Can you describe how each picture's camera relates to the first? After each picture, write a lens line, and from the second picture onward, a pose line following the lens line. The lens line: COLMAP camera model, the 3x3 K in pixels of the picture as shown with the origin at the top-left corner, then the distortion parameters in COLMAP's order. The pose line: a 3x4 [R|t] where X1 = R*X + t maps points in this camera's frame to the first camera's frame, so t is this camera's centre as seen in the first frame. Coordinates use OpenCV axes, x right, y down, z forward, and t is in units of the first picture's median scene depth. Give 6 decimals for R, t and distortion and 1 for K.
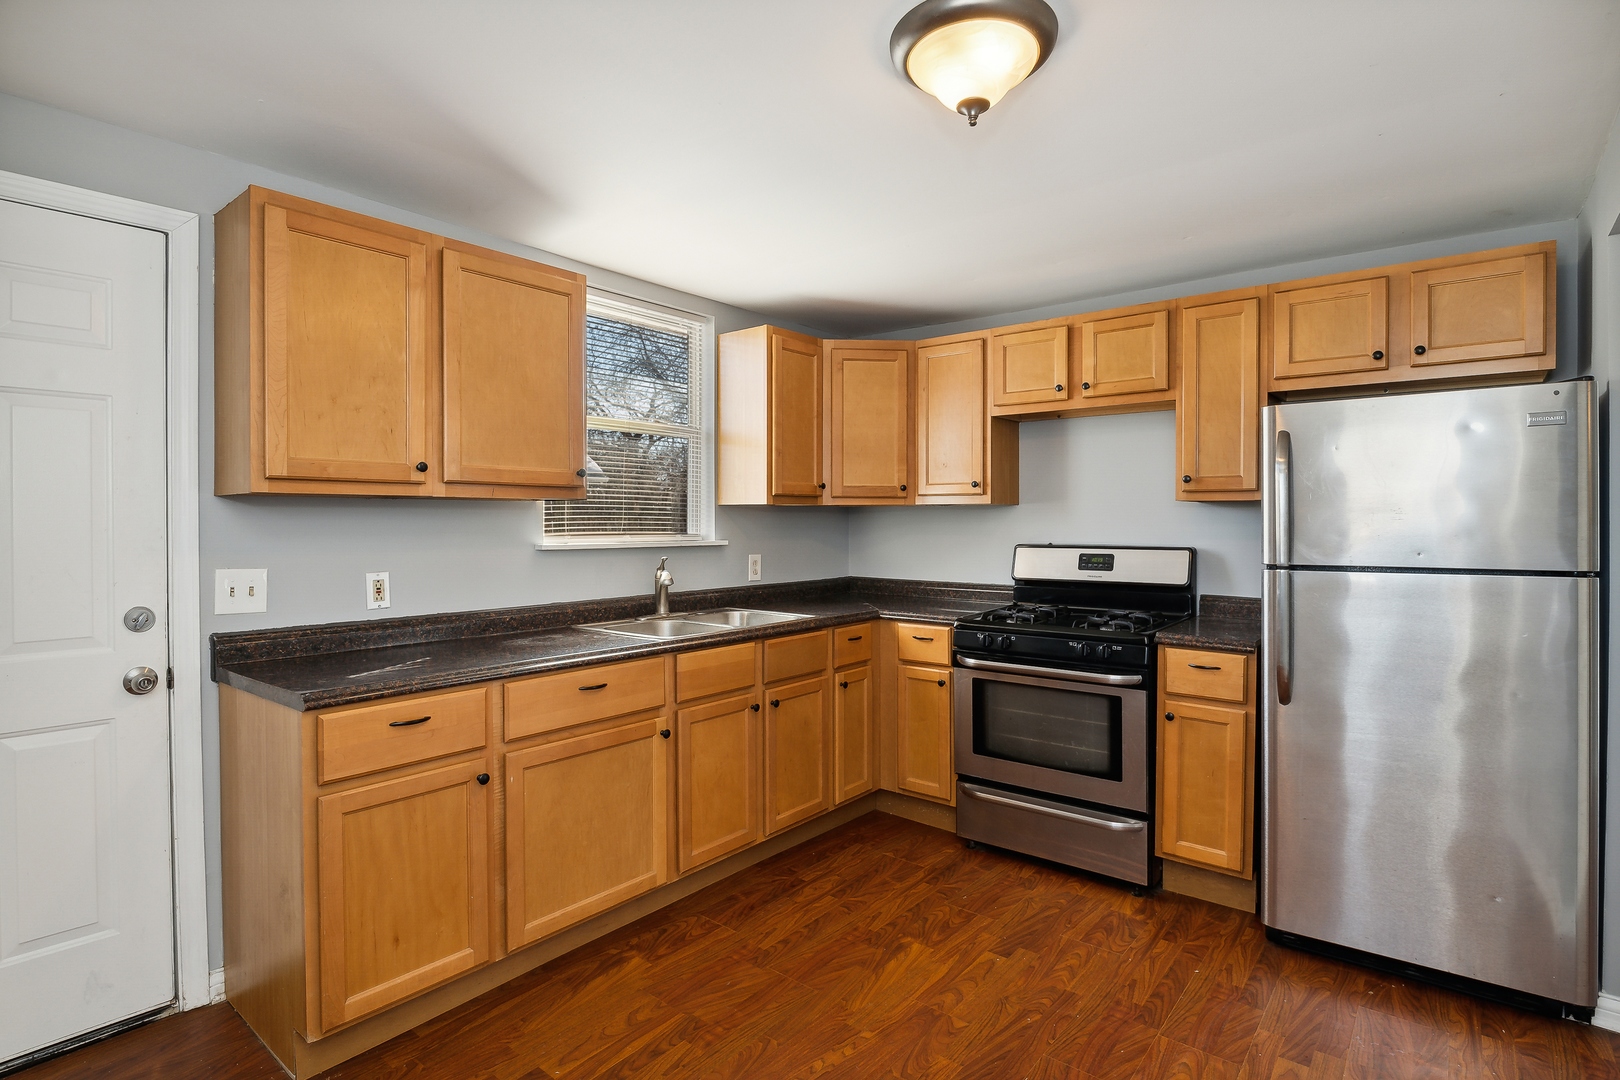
lens RADIAL K [[815.9, 0, 798.0], [0, 815.9, 533.7], [0, 0, 1]] dist [-0.008889, -0.001108]
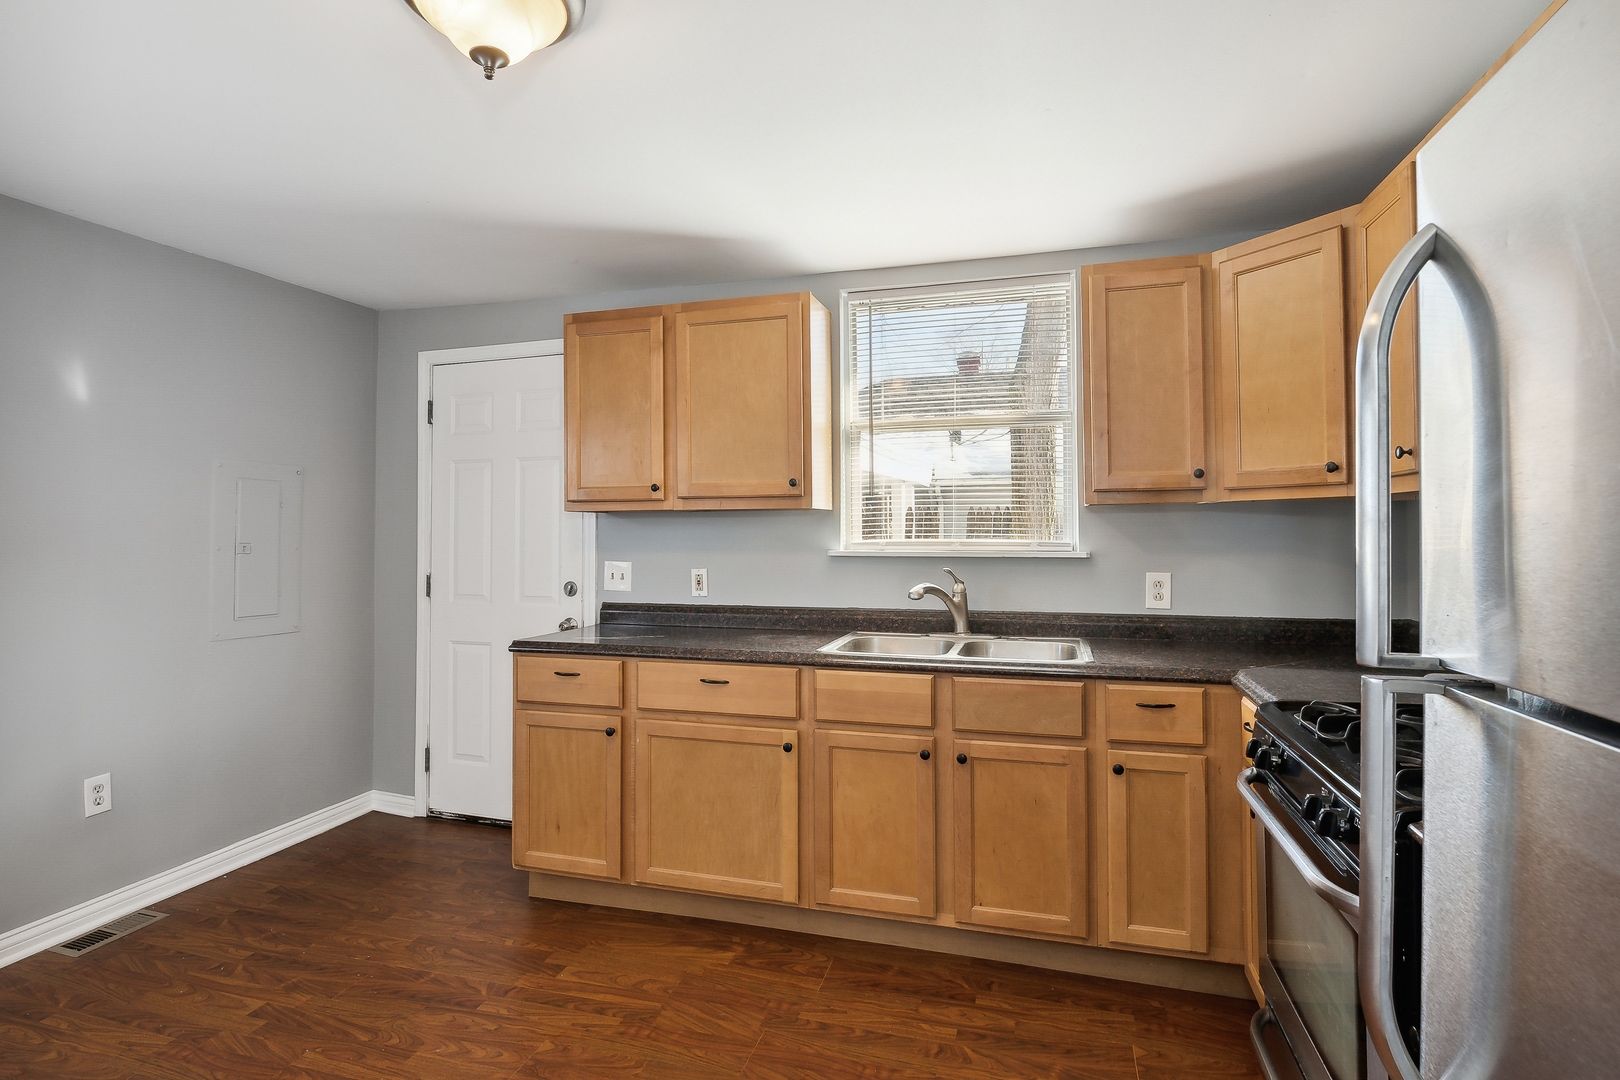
lens RADIAL K [[815.9, 0, 798.0], [0, 815.9, 533.7], [0, 0, 1]] dist [-0.008889, -0.001108]
pose [[0.387892, 0.000308, -0.921705, 0.748057], [-0.010392, 0.999938, -0.004039, -0.004712], [0.921646, 0.011146, 0.387872, 0.643365]]
